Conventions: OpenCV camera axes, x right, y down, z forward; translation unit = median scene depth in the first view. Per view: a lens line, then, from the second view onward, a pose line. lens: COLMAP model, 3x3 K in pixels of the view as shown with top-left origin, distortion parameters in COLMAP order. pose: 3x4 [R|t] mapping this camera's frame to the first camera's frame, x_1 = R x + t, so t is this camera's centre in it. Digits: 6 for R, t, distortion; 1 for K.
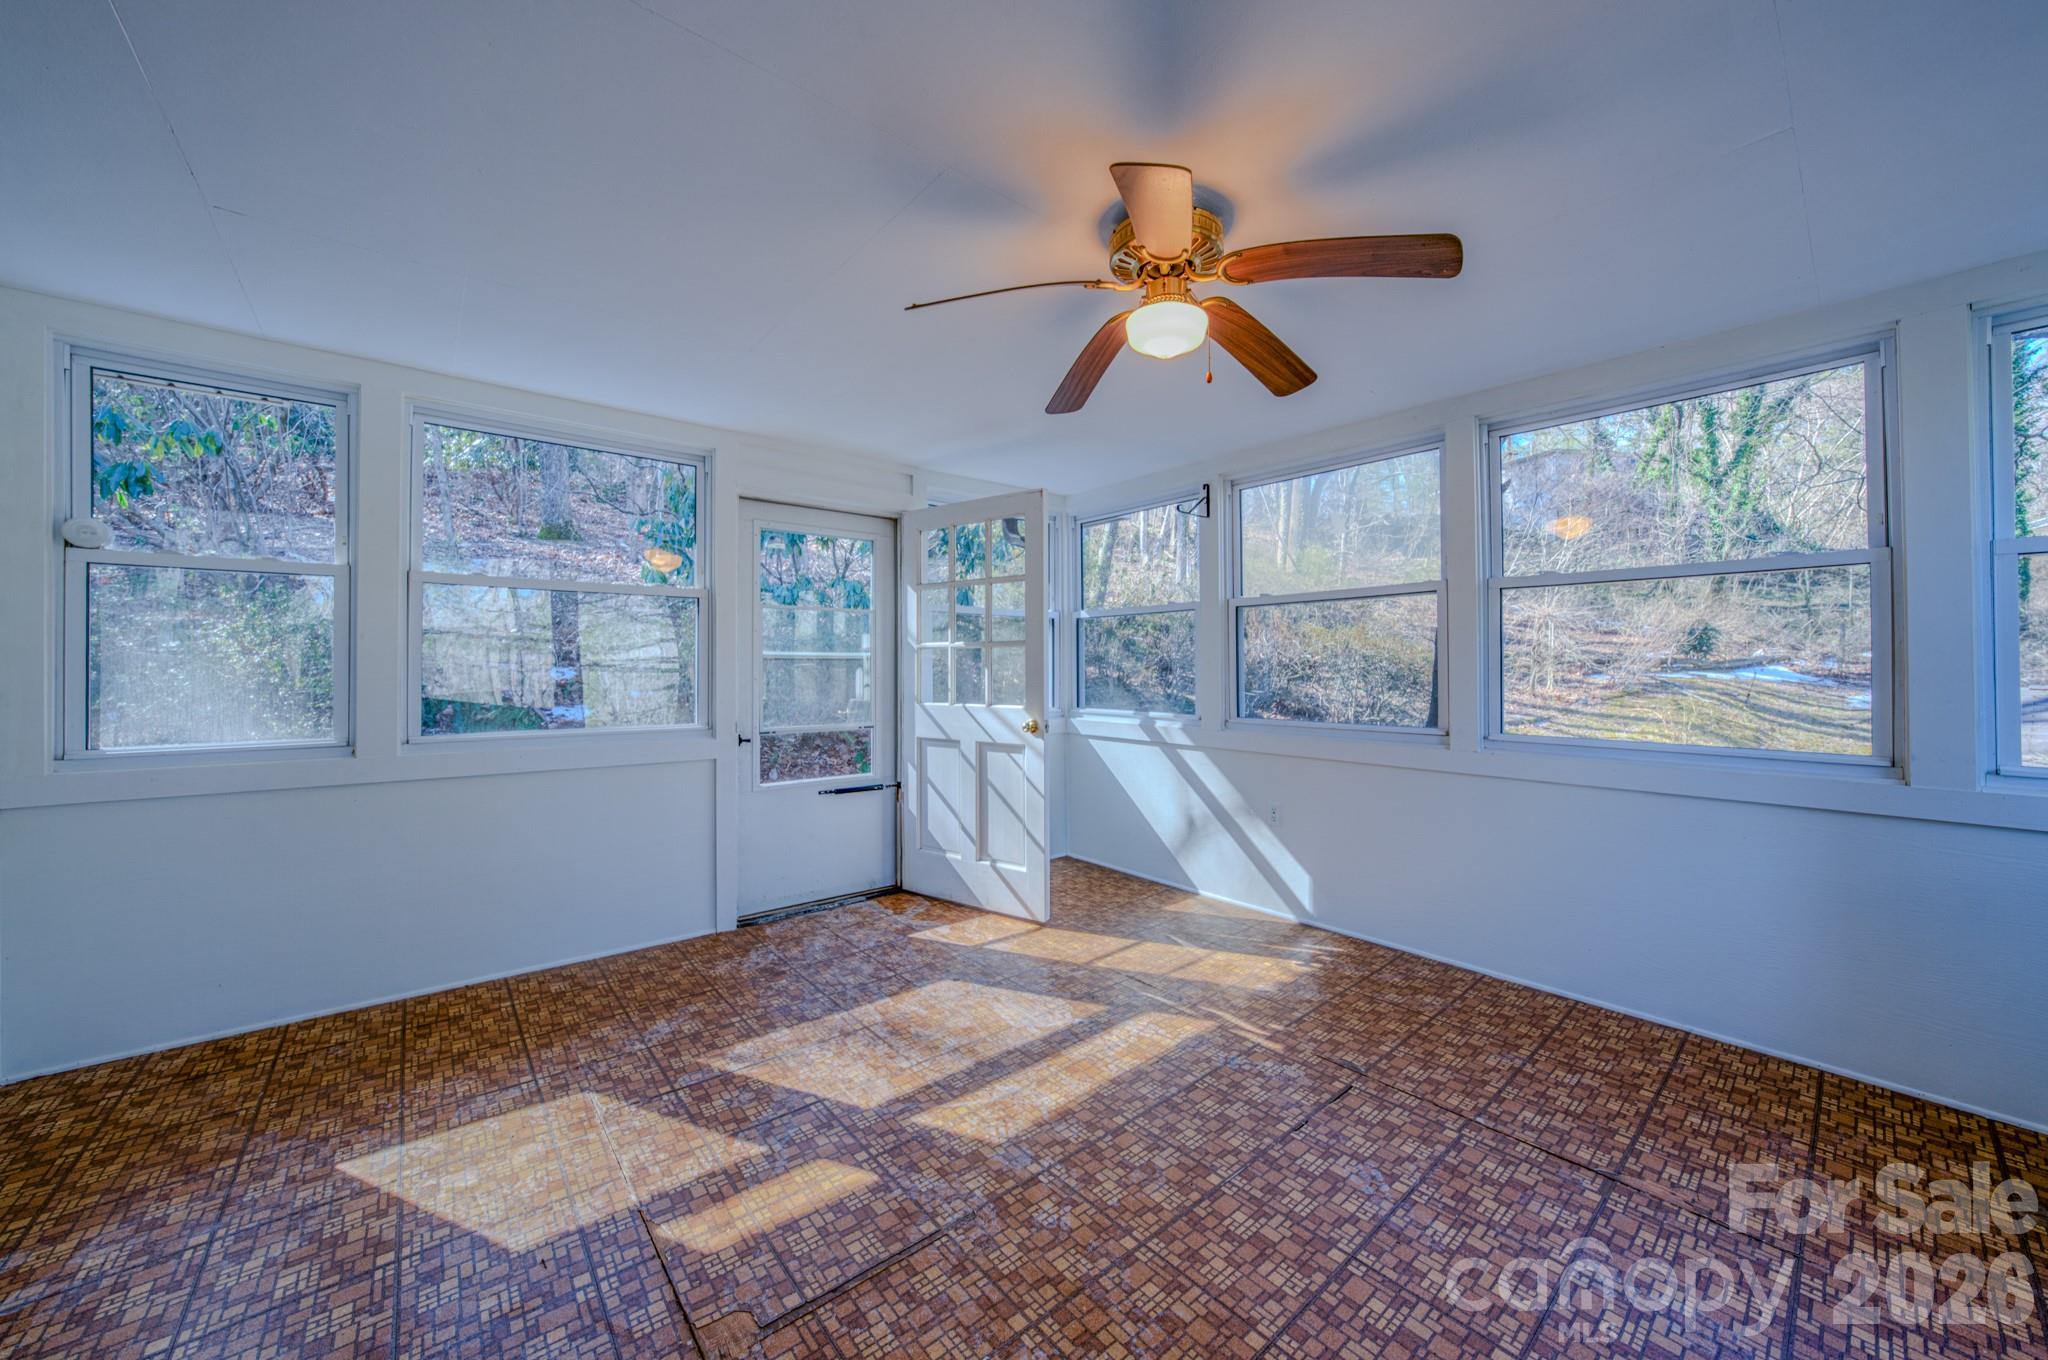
lens RADIAL K [[704.9, 0, 1026.2], [0, 704.9, 670.0], [0, 0, 1]] dist [-0.029100, 0.006327]
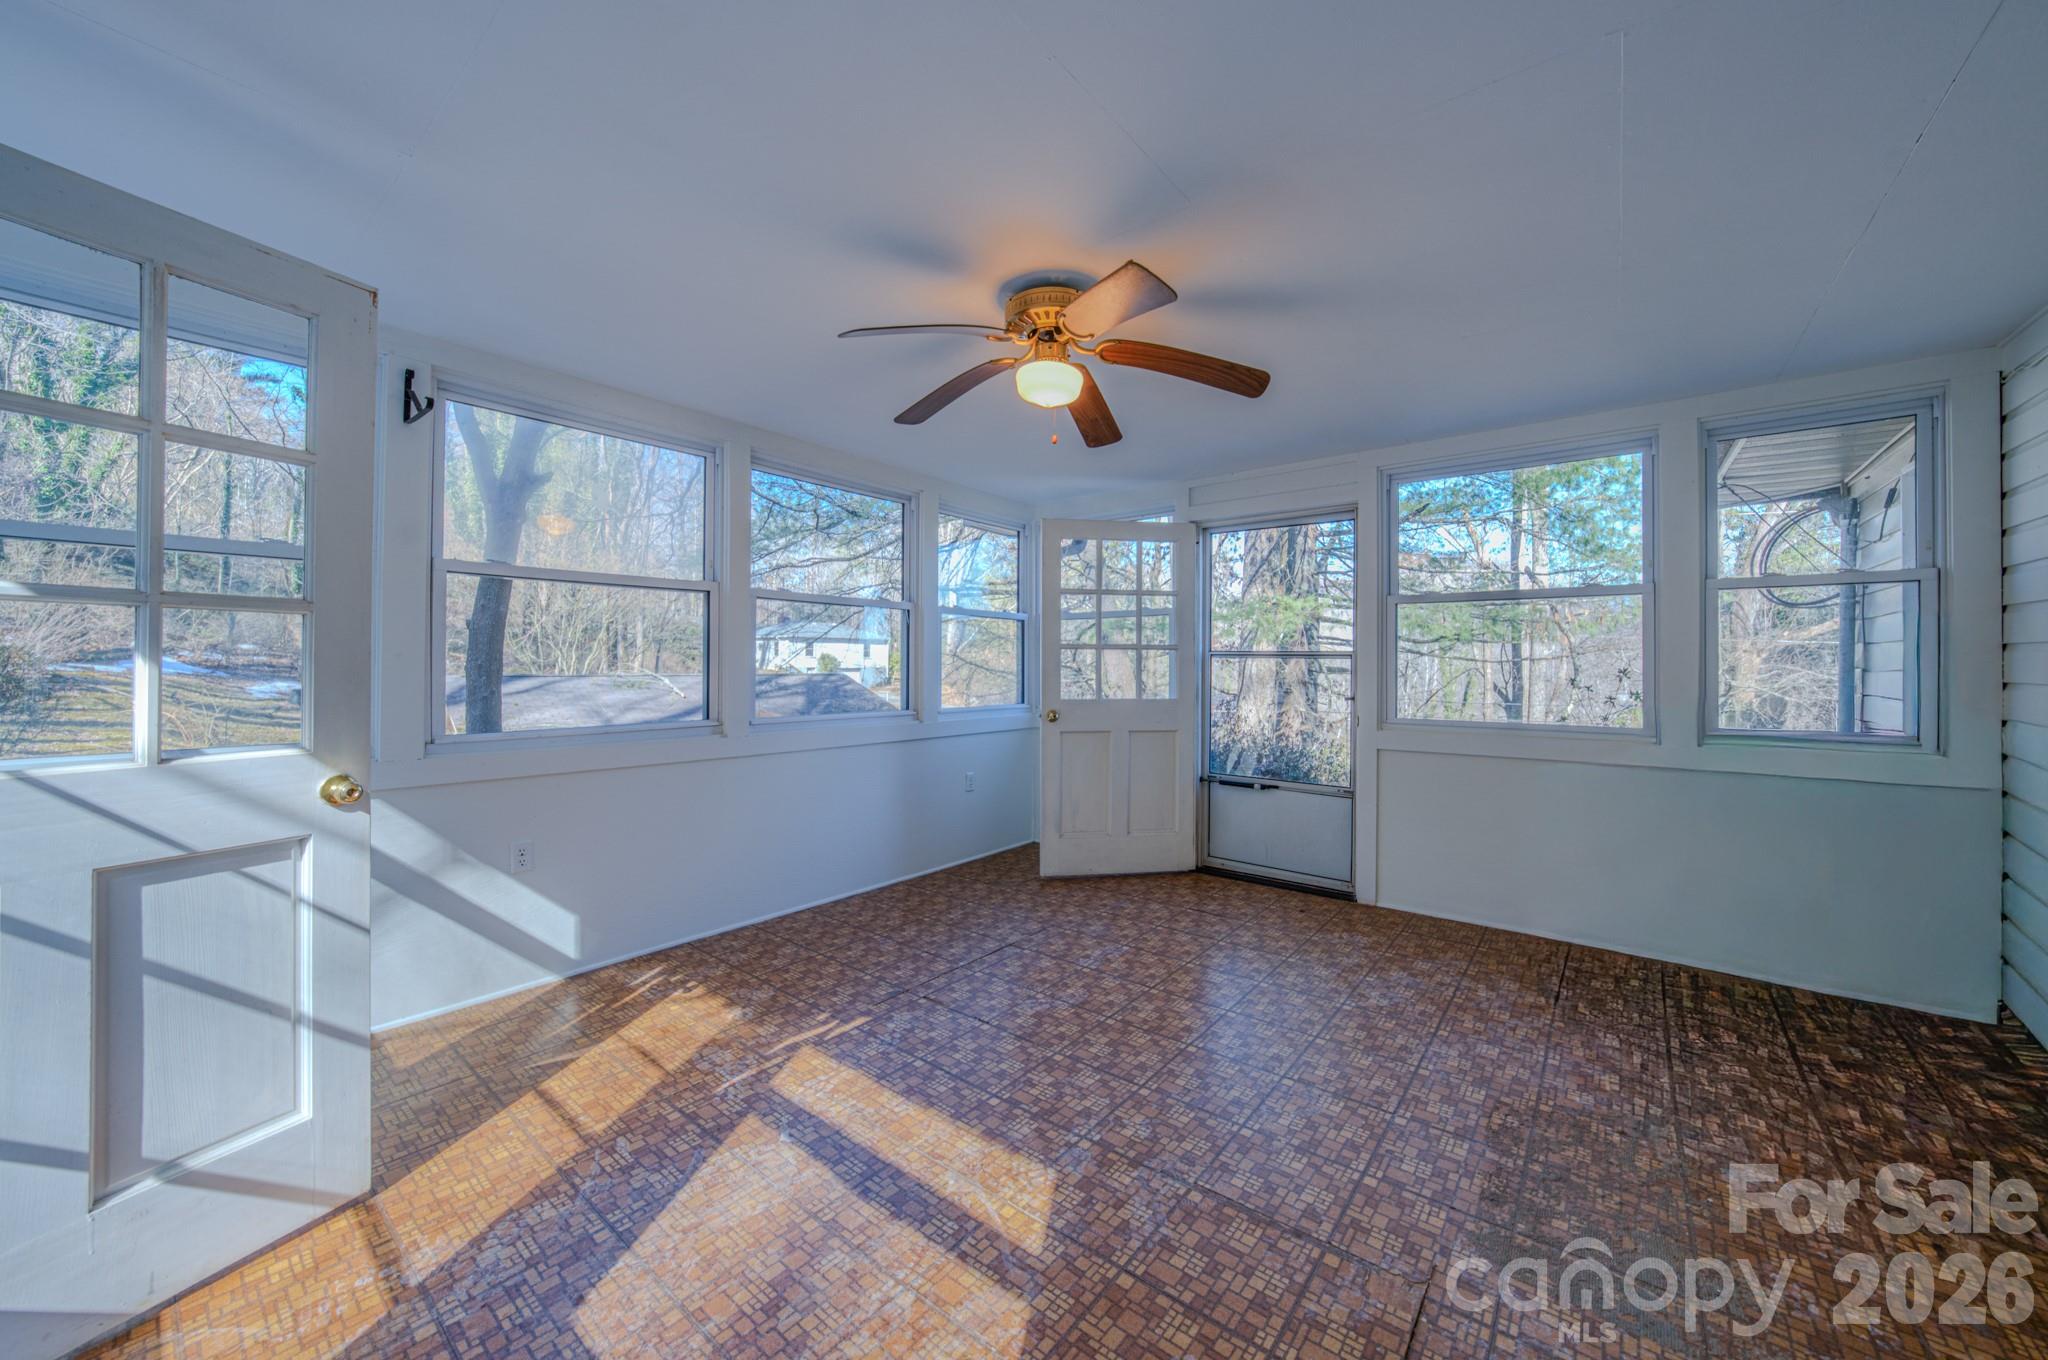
lens RADIAL K [[704.9, 0, 1026.2], [0, 704.9, 670.0], [0, 0, 1]] dist [-0.029100, 0.006327]
pose [[-0.149498, -0.007228, 0.988736, -0.663782], [-0.005131, 0.999965, 0.006535, -0.004957], [-0.988749, -0.004097, -0.149530, 0.819275]]
